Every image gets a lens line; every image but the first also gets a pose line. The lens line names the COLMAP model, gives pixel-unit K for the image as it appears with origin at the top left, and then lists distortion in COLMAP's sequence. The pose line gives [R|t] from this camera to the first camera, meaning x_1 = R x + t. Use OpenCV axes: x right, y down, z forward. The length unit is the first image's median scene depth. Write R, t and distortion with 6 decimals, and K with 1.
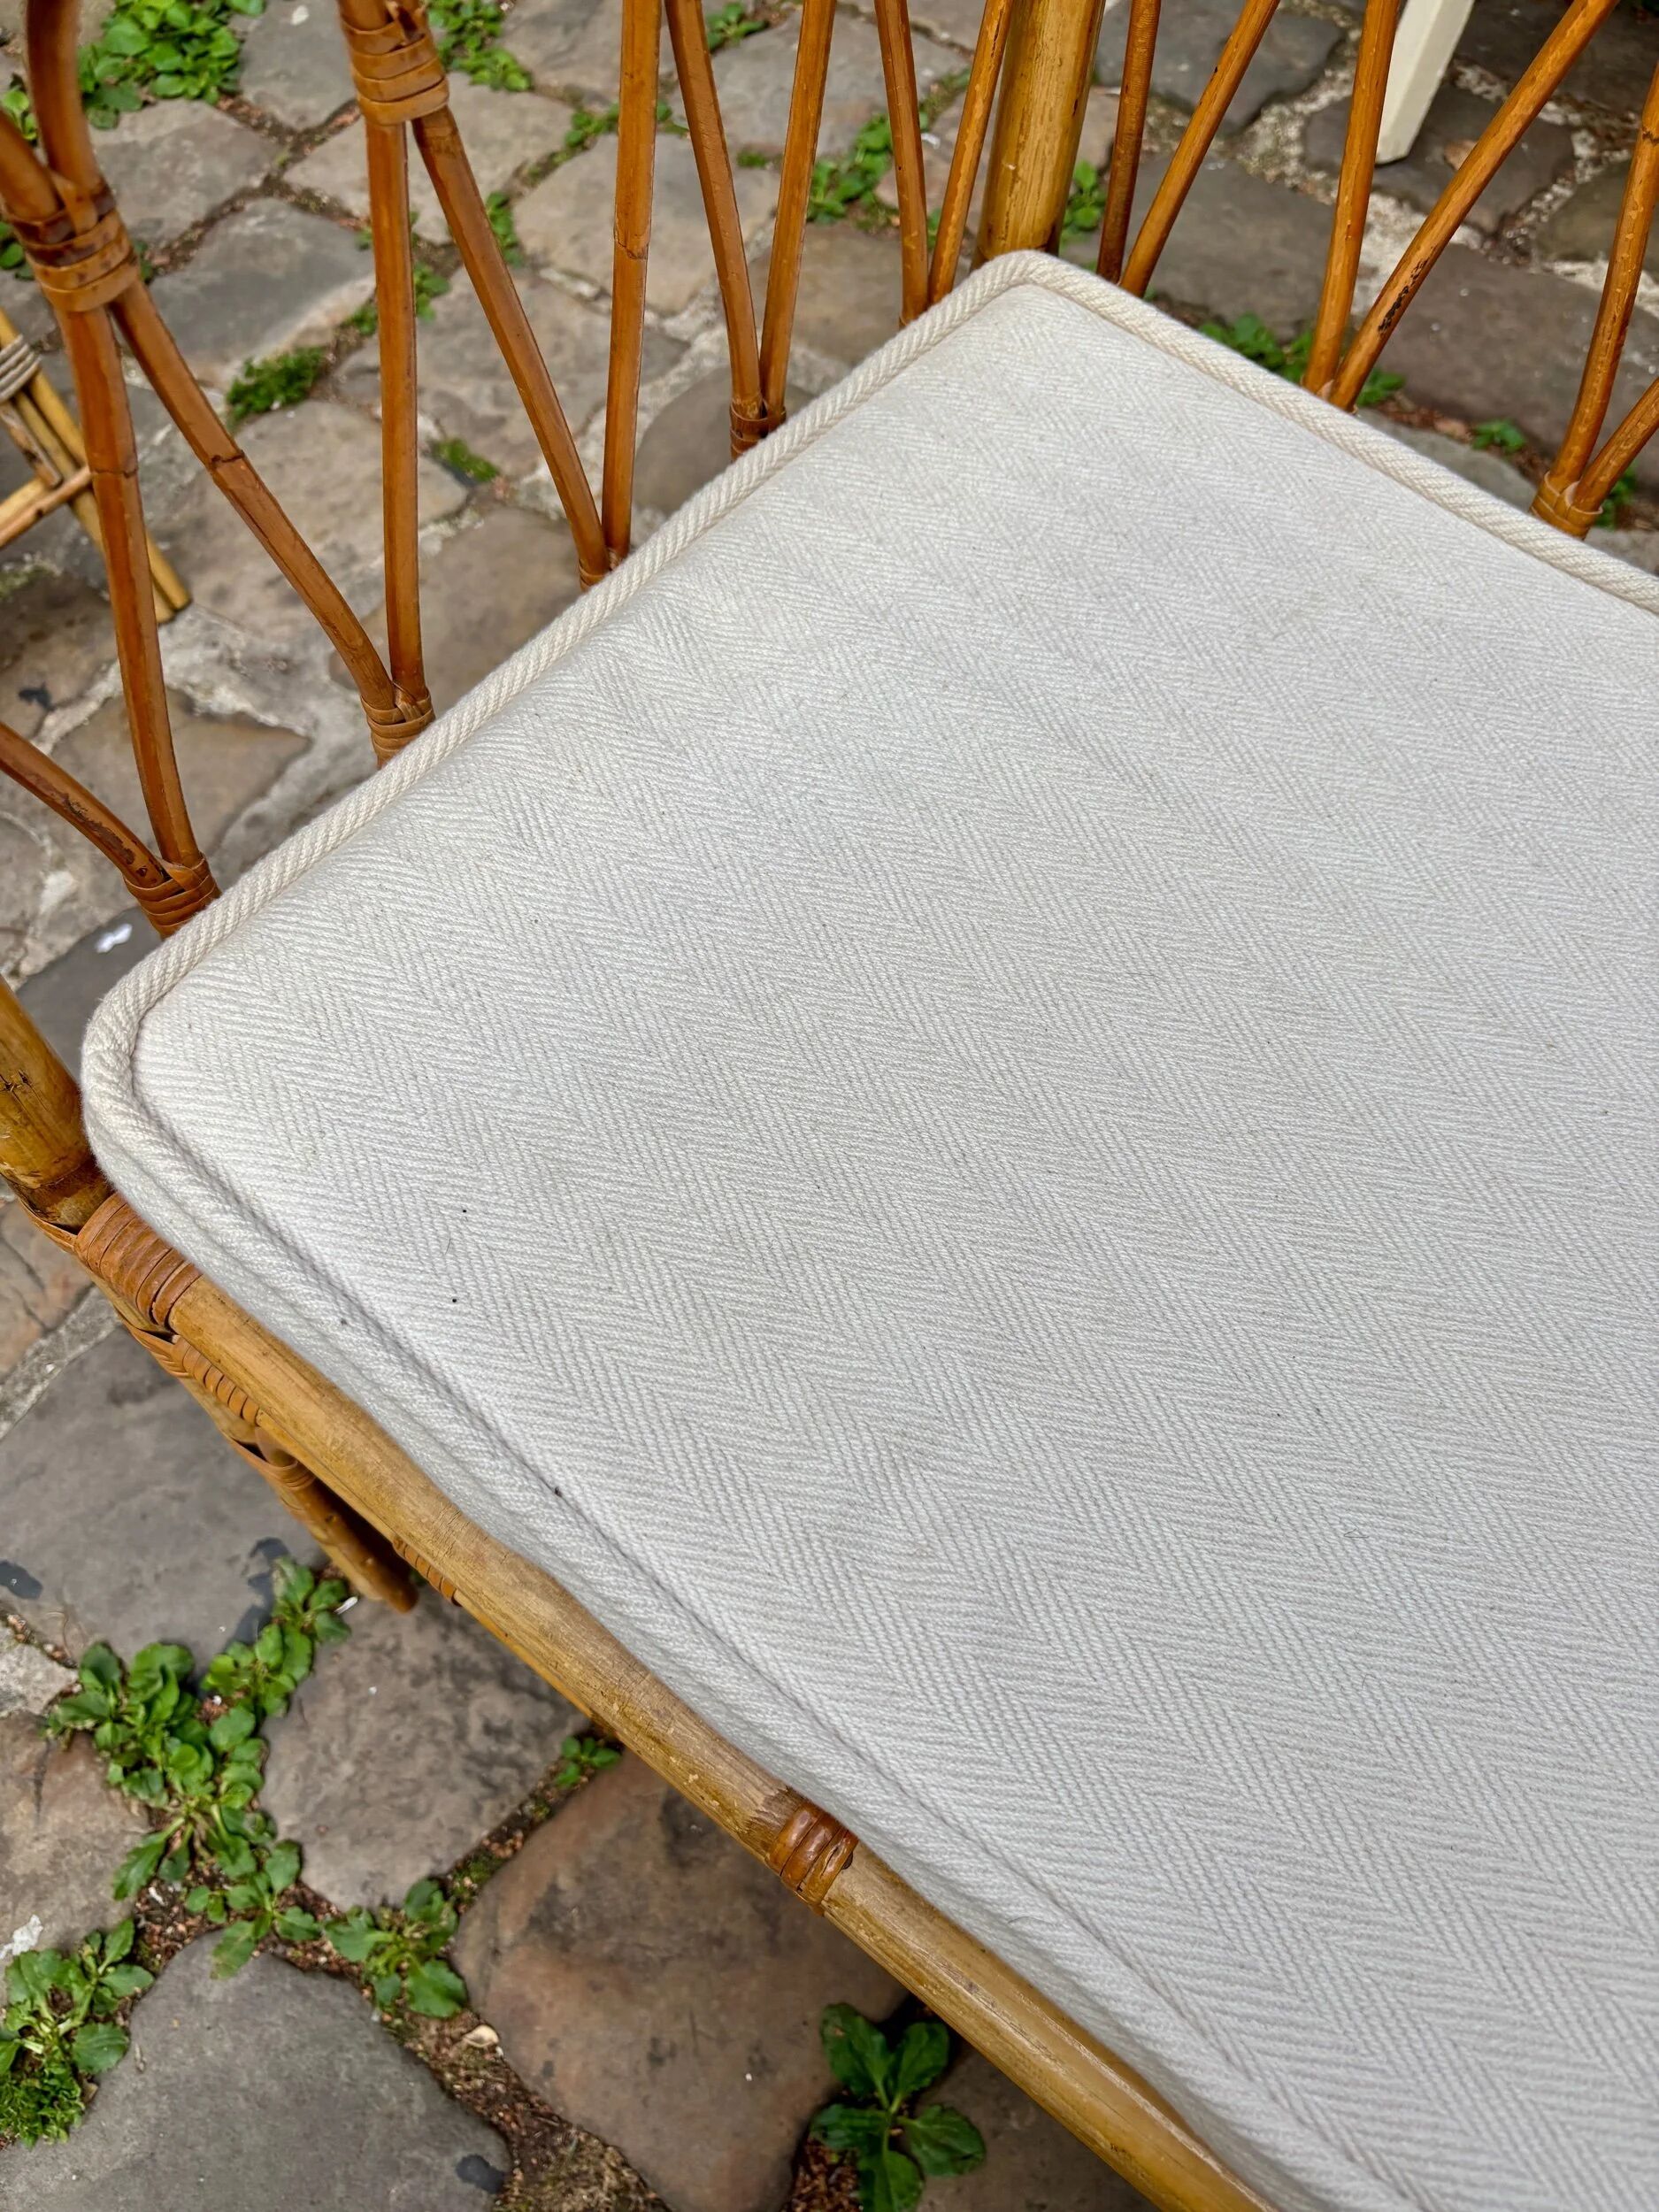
lens RADIAL K [[1689.1, 0, 810.9], [0, 1689.1, 1096.0], [0, 0, 1]] dist [0.026061, -0.028397]
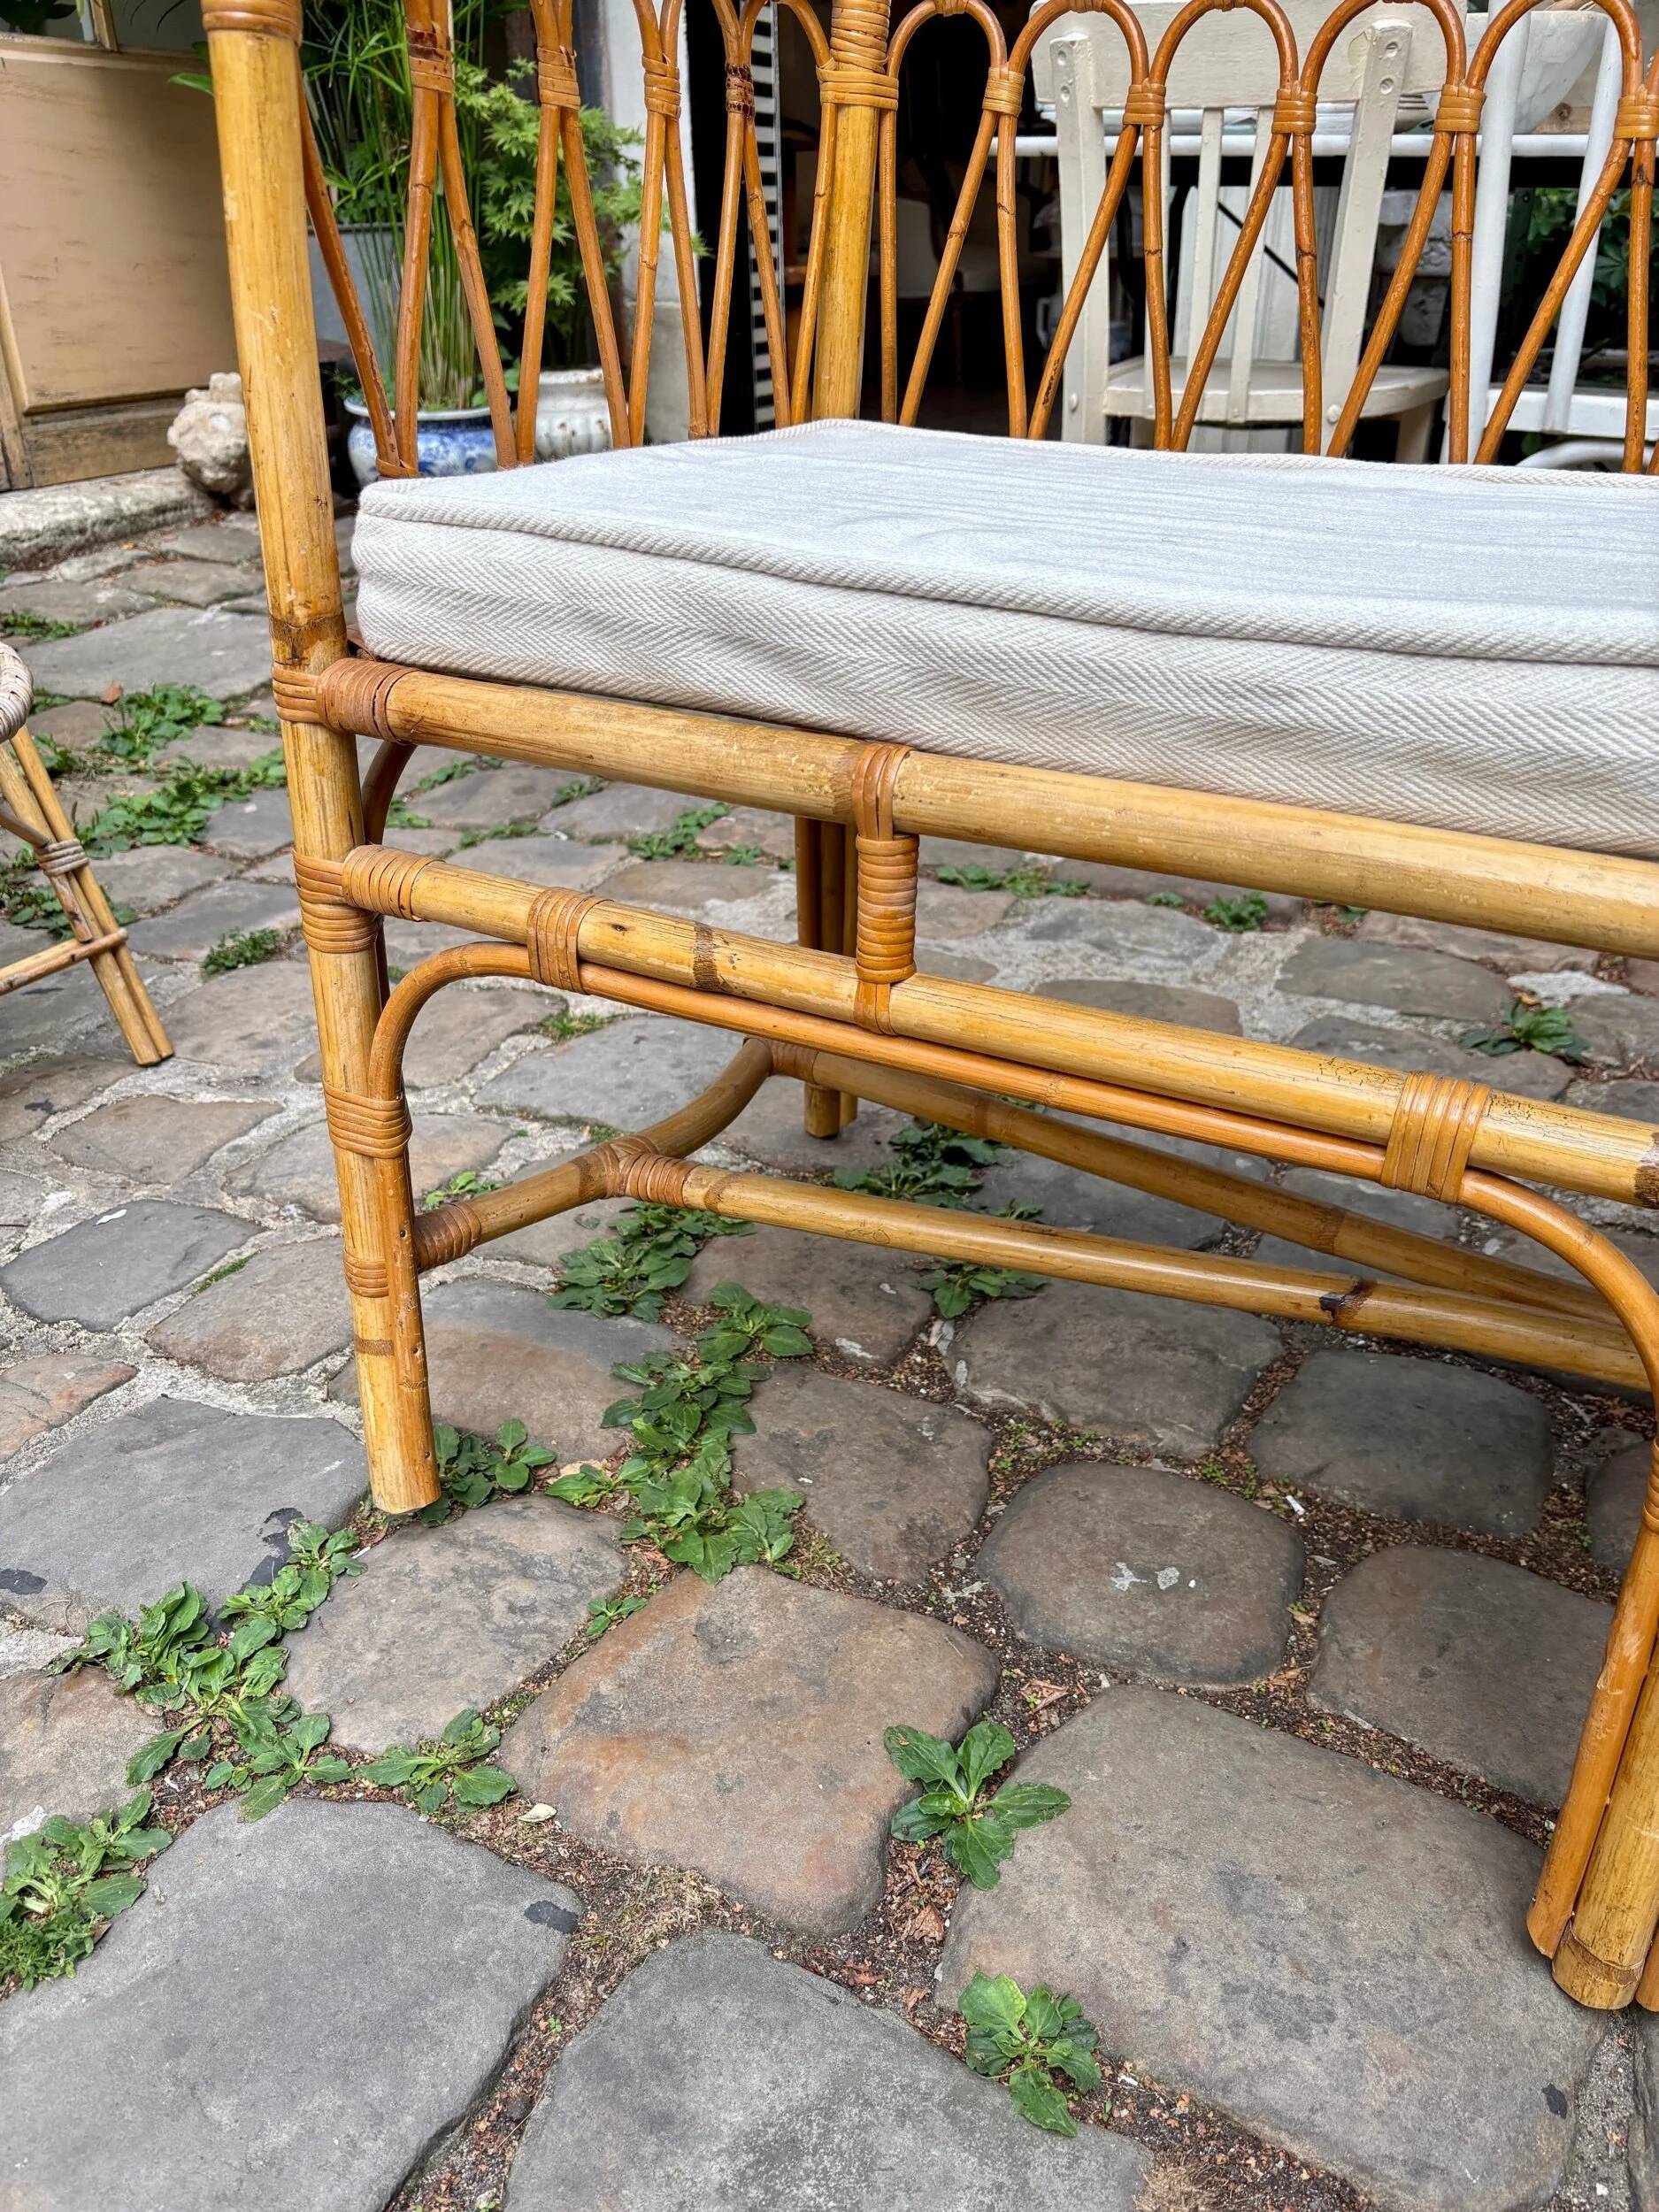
lens RADIAL K [[1689.1, 0, 823.6], [0, 1689.1, 1097.0], [0, 0, 1]] dist [0.026061, -0.028397]
pose [[0.985889, -0.068436, 0.152774, -0.135263], [0.143349, 0.816456, -0.559331, 0.688667], [-0.086455, 0.573338, 0.814745, -0.020359]]
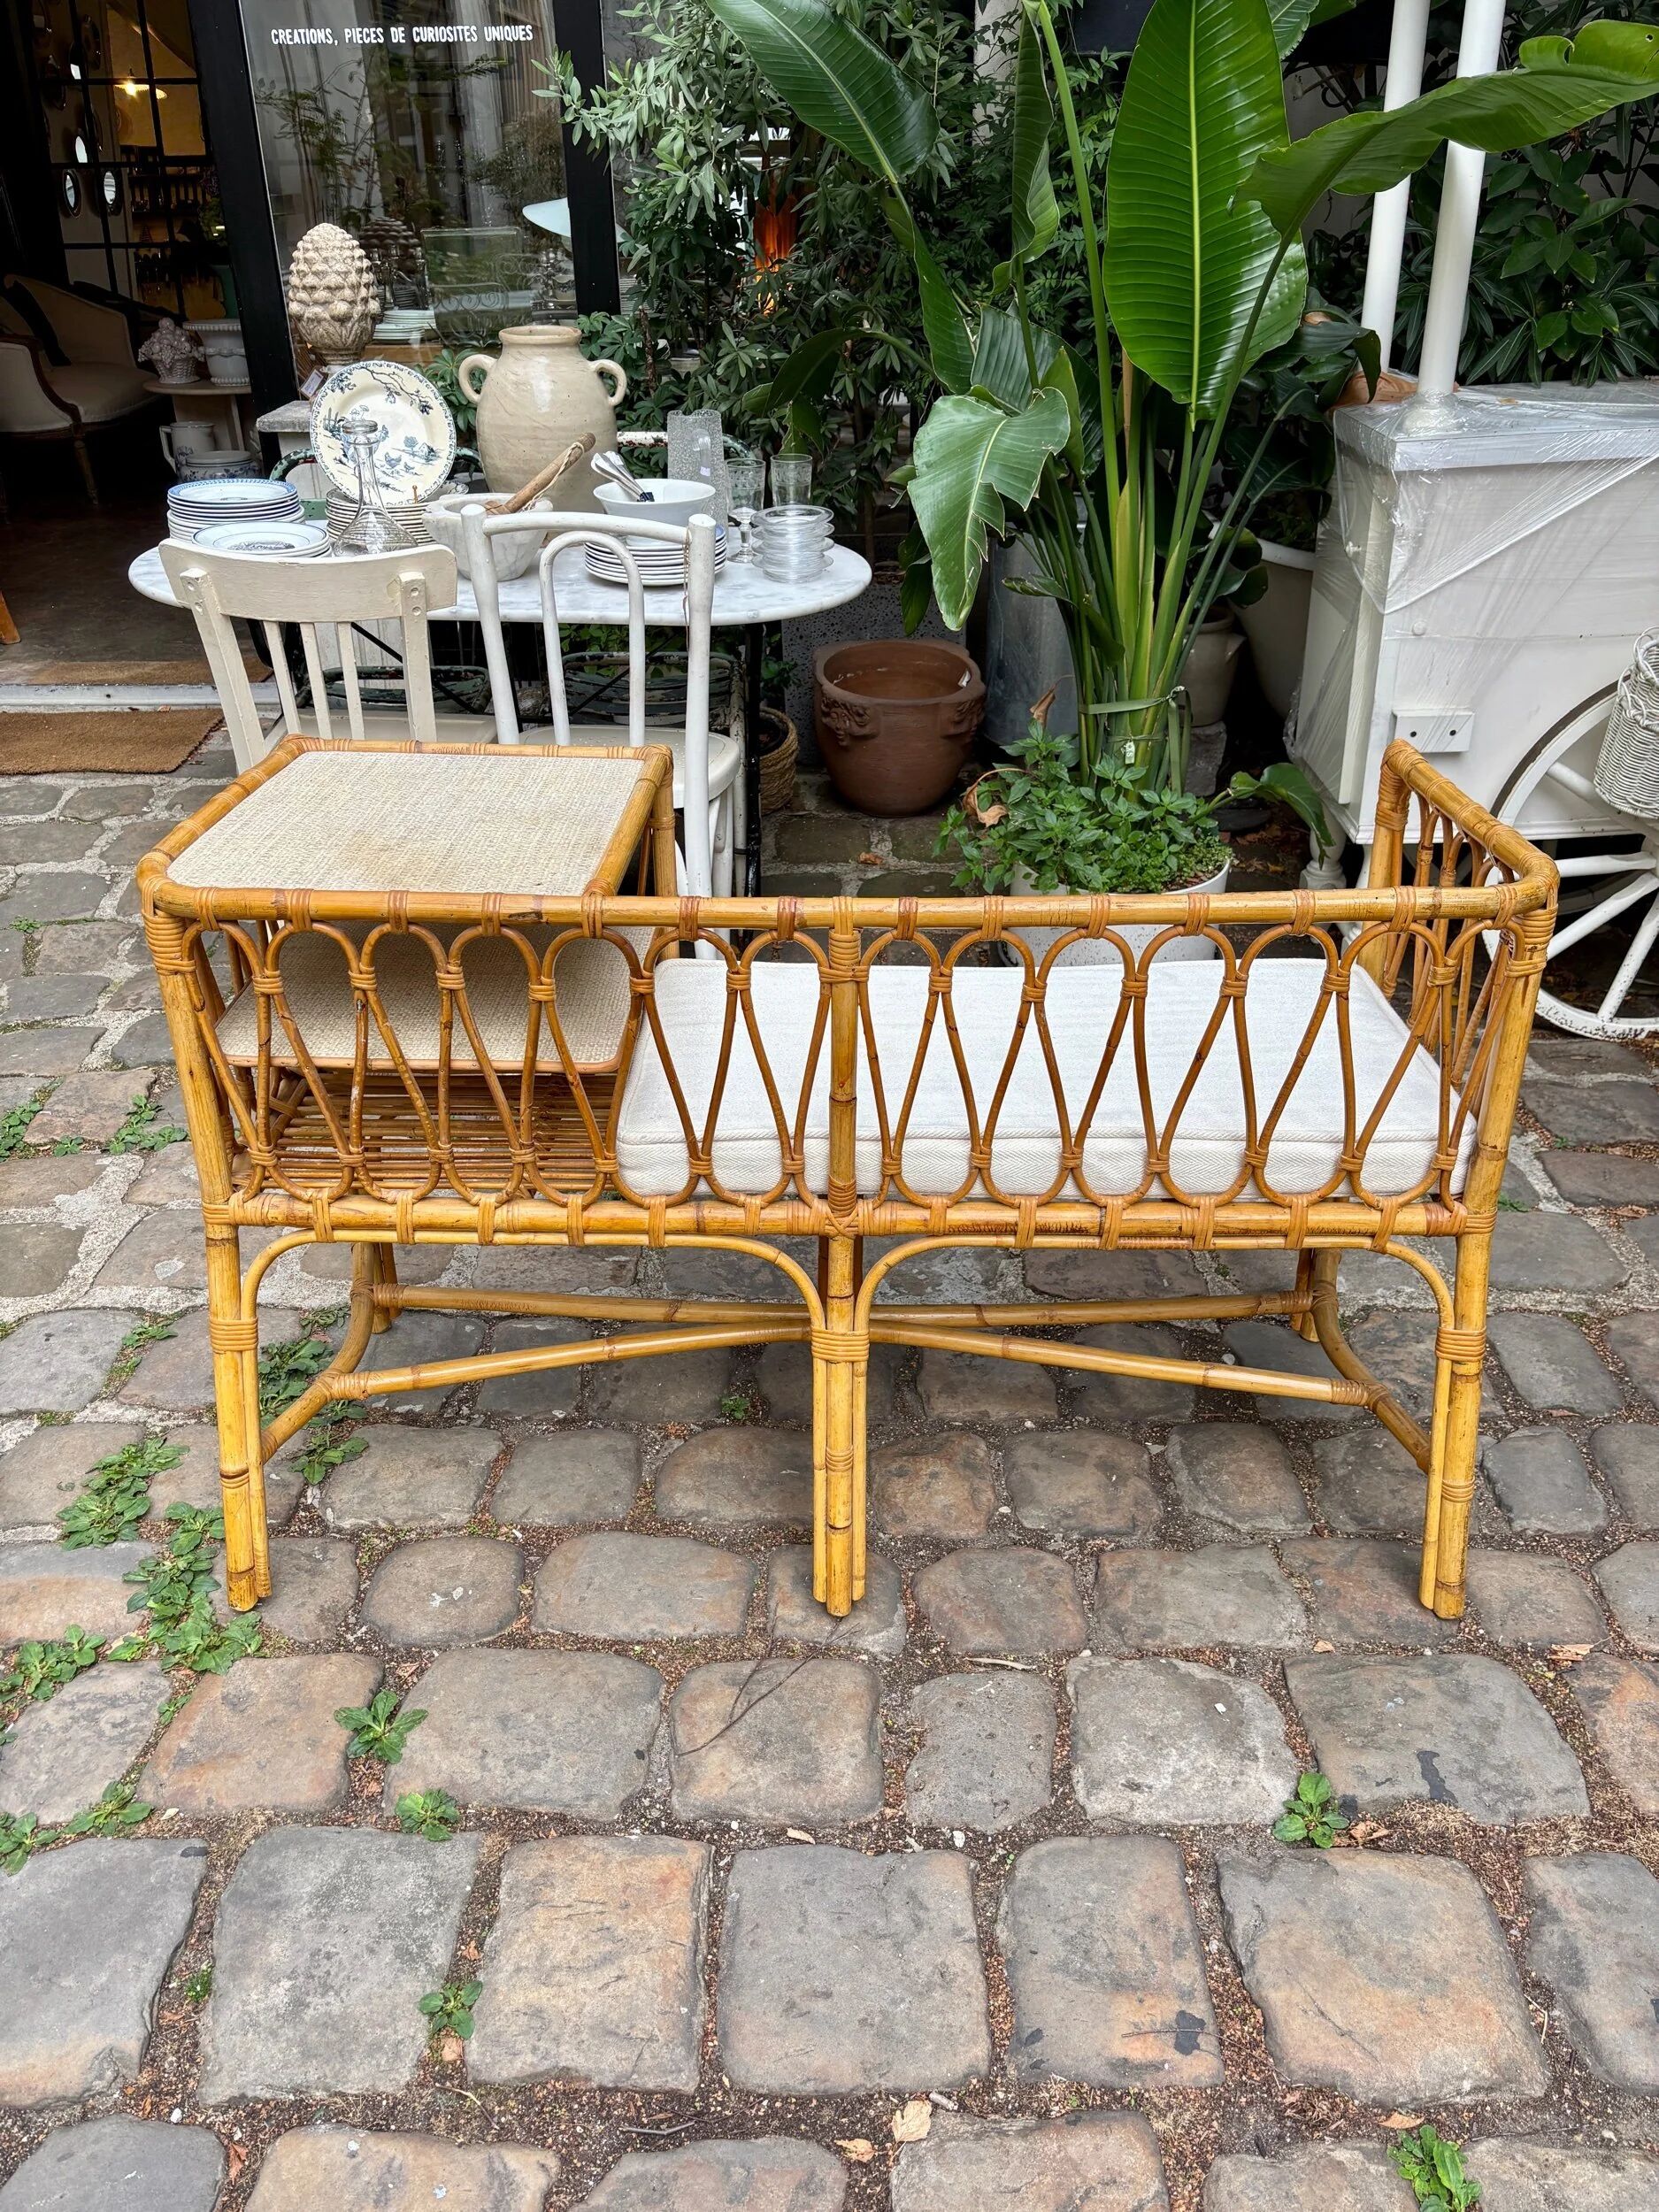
lens RADIAL K [[1689.1, 0, 824.3], [0, 1689.1, 1107.0], [0, 0, 1]] dist [0.026061, -0.028397]
pose [[0.807334, -0.274781, 0.522213, -0.336483], [0.515440, 0.759222, -0.397371, 0.967479], [-0.287286, 0.589981, 0.754579, -1.016892]]
